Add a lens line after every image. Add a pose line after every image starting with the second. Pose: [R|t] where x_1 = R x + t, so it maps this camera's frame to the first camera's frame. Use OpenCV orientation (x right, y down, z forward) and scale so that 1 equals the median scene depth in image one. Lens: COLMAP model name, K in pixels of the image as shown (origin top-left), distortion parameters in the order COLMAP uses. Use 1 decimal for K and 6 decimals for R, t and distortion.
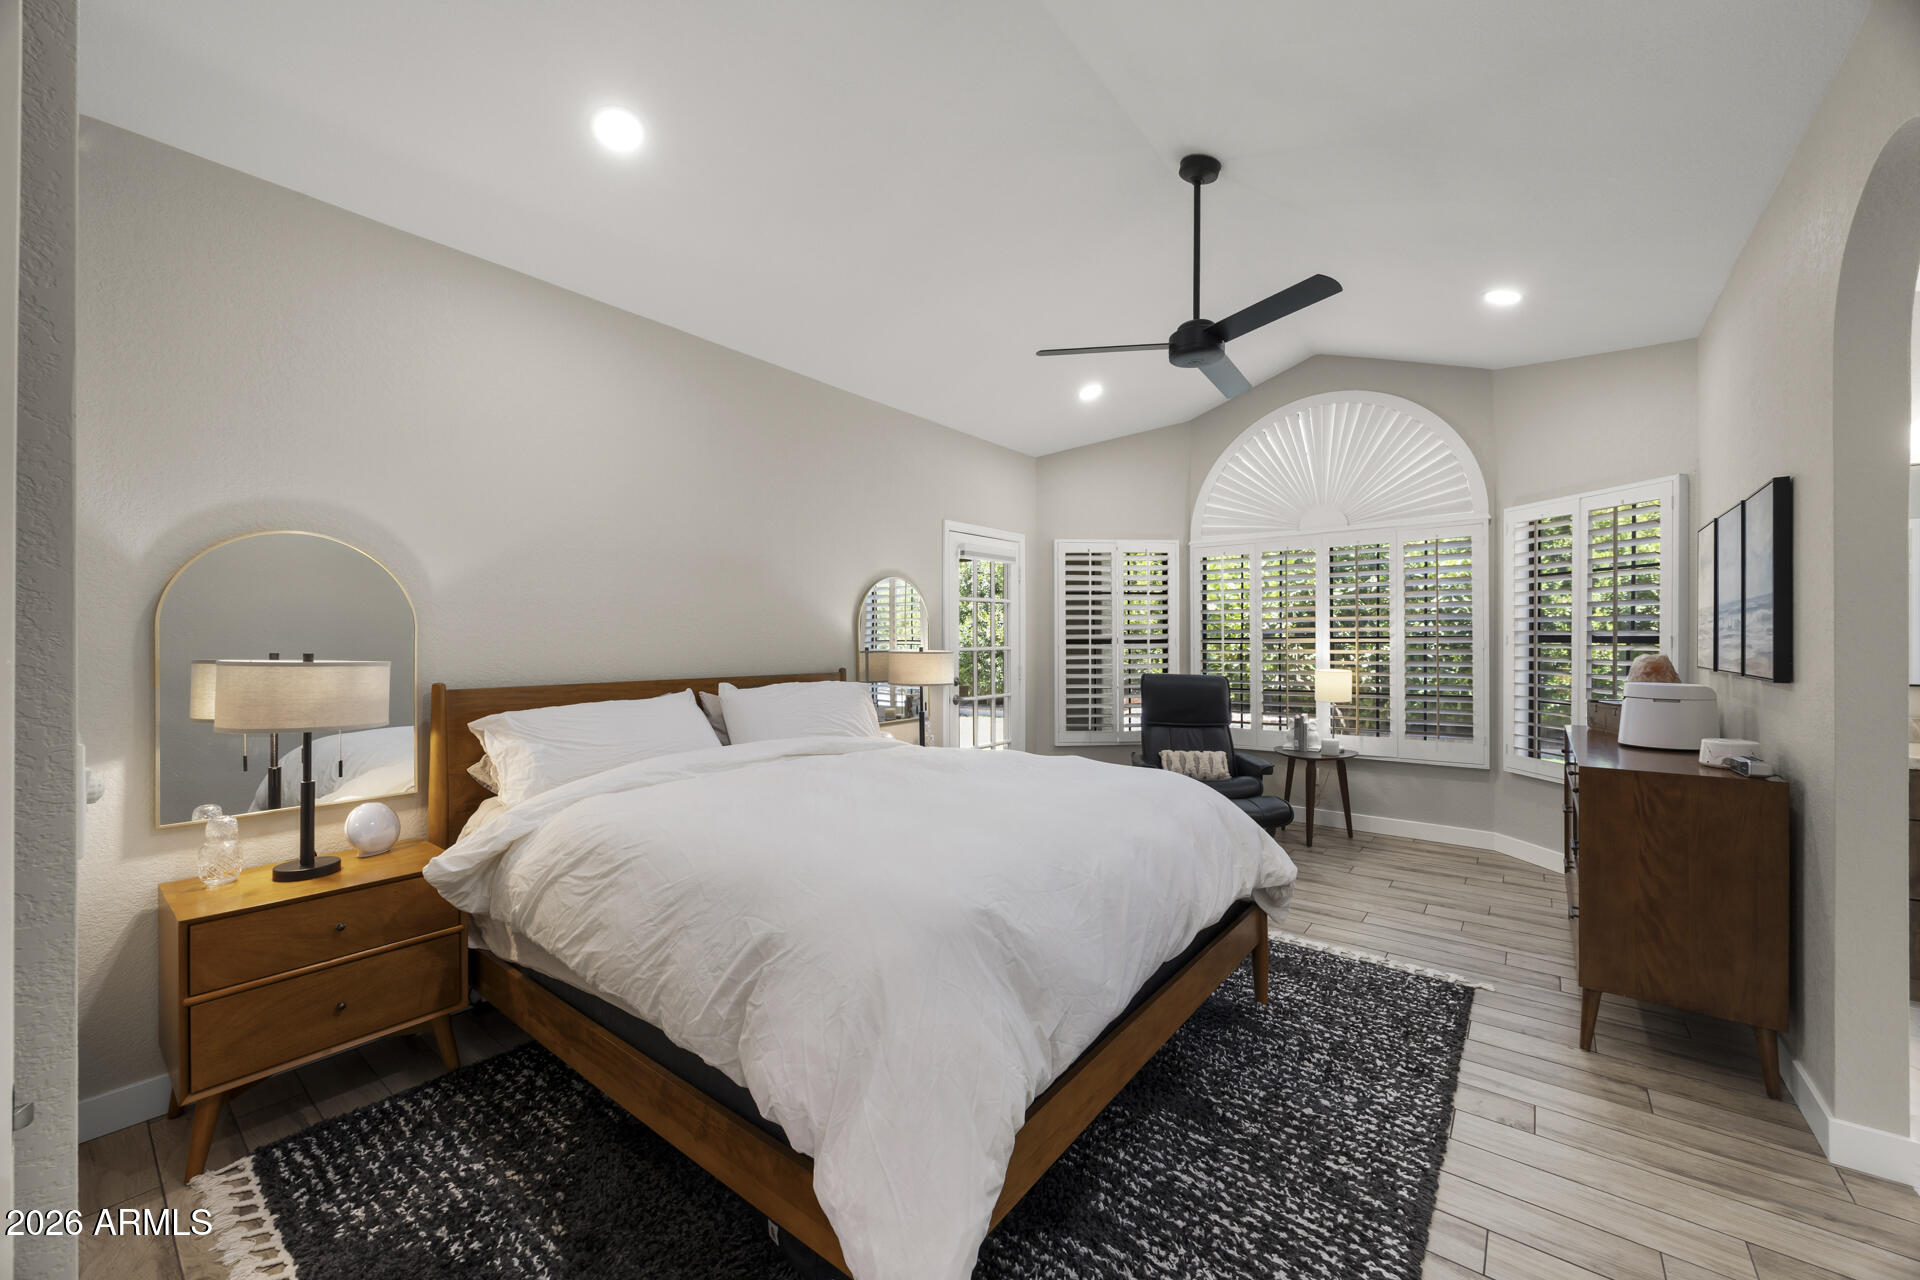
lens RADIAL K [[744.1, 0, 963.7], [0, 744.1, 628.9], [0, 0, 1]] dist [-0.000802, -0.000056]
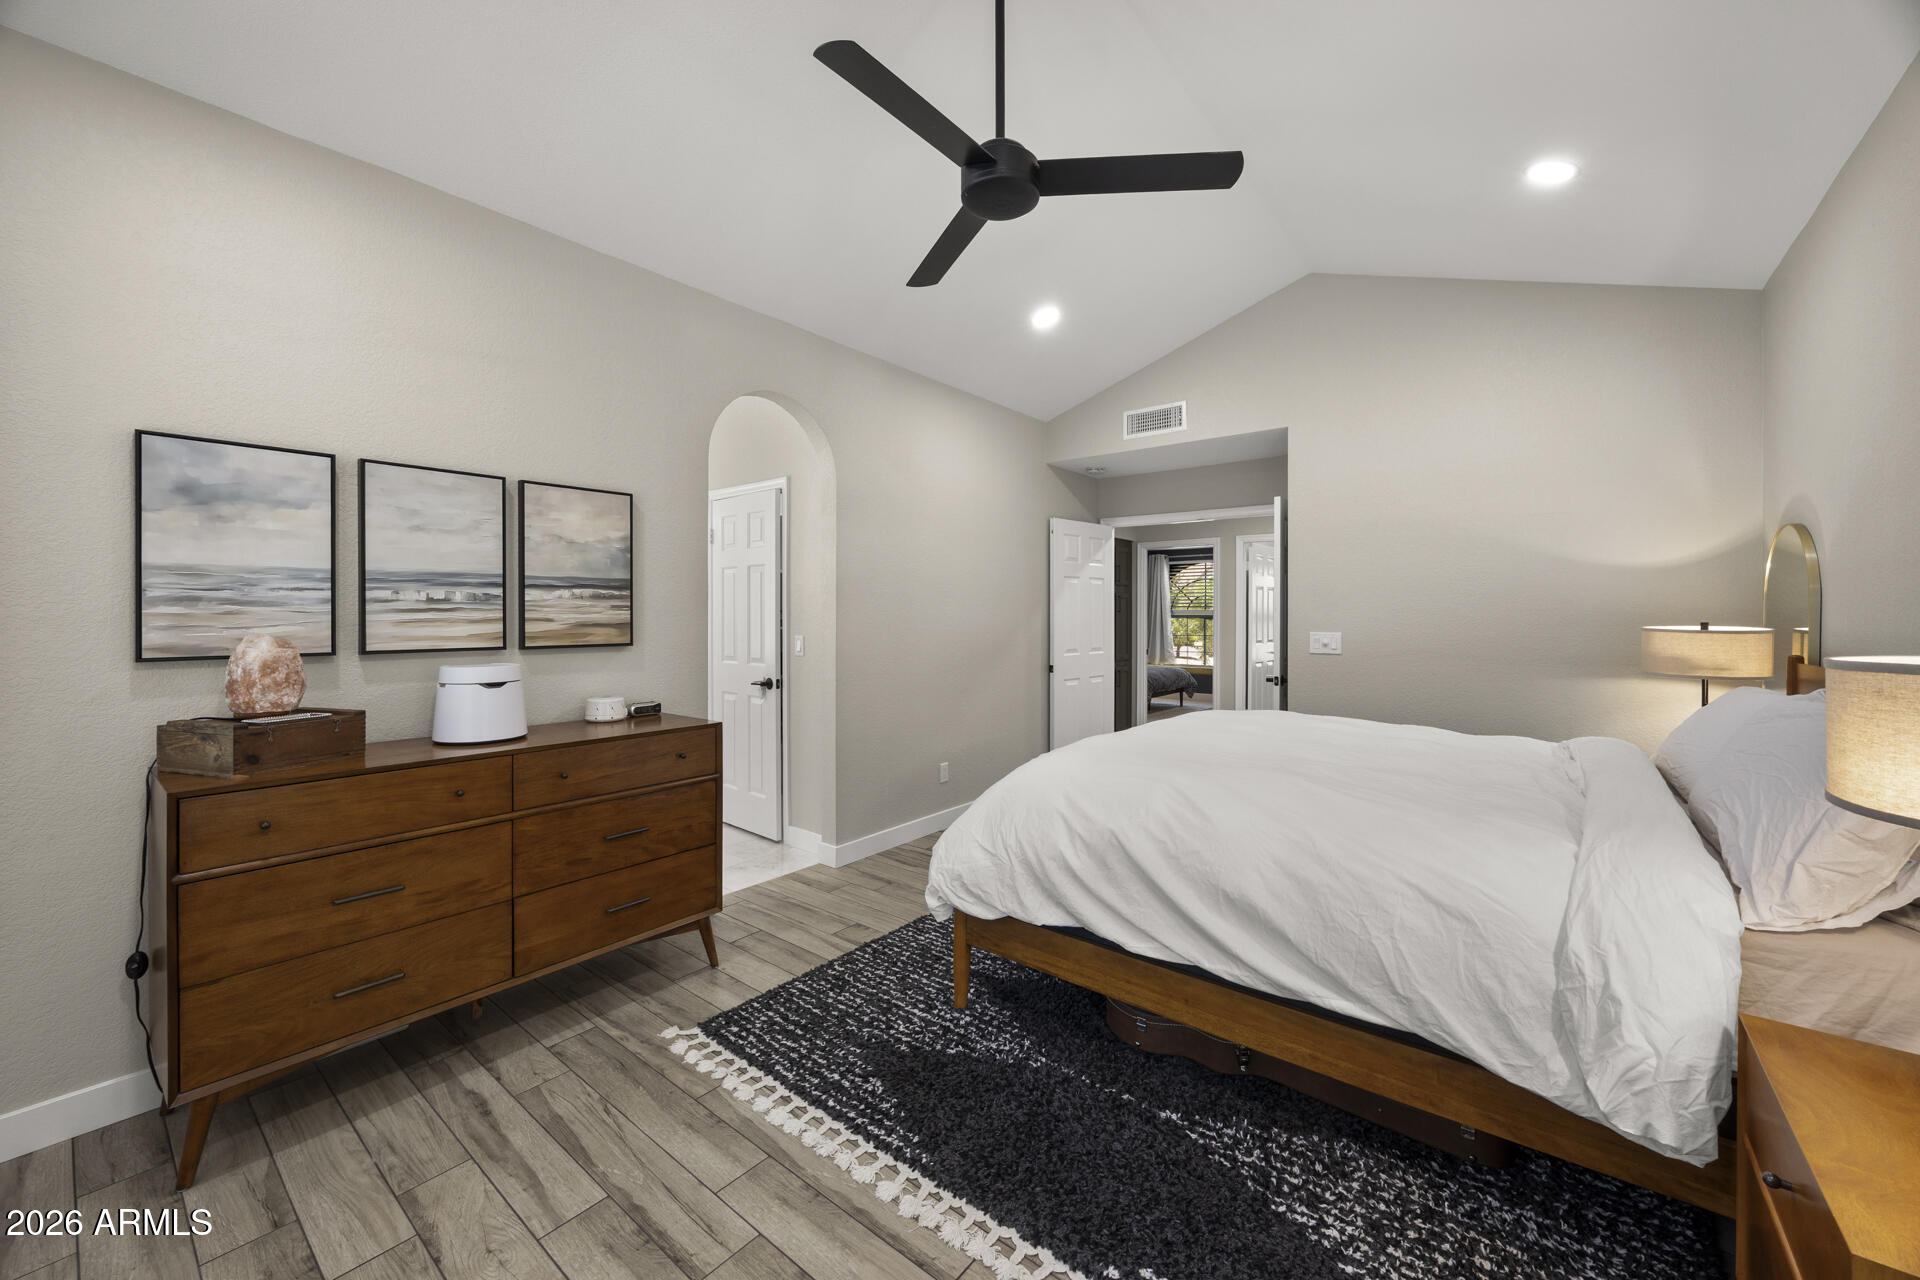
lens RADIAL K [[744.1, 0, 963.7], [0, 744.1, 628.9], [0, 0, 1]] dist [-0.000802, -0.000056]
pose [[-0.999950, -0.001330, 0.009884, 0.356212], [-0.001287, 0.999990, 0.004350, 0.022690], [-0.009889, 0.004337, -0.999942, 1.777500]]
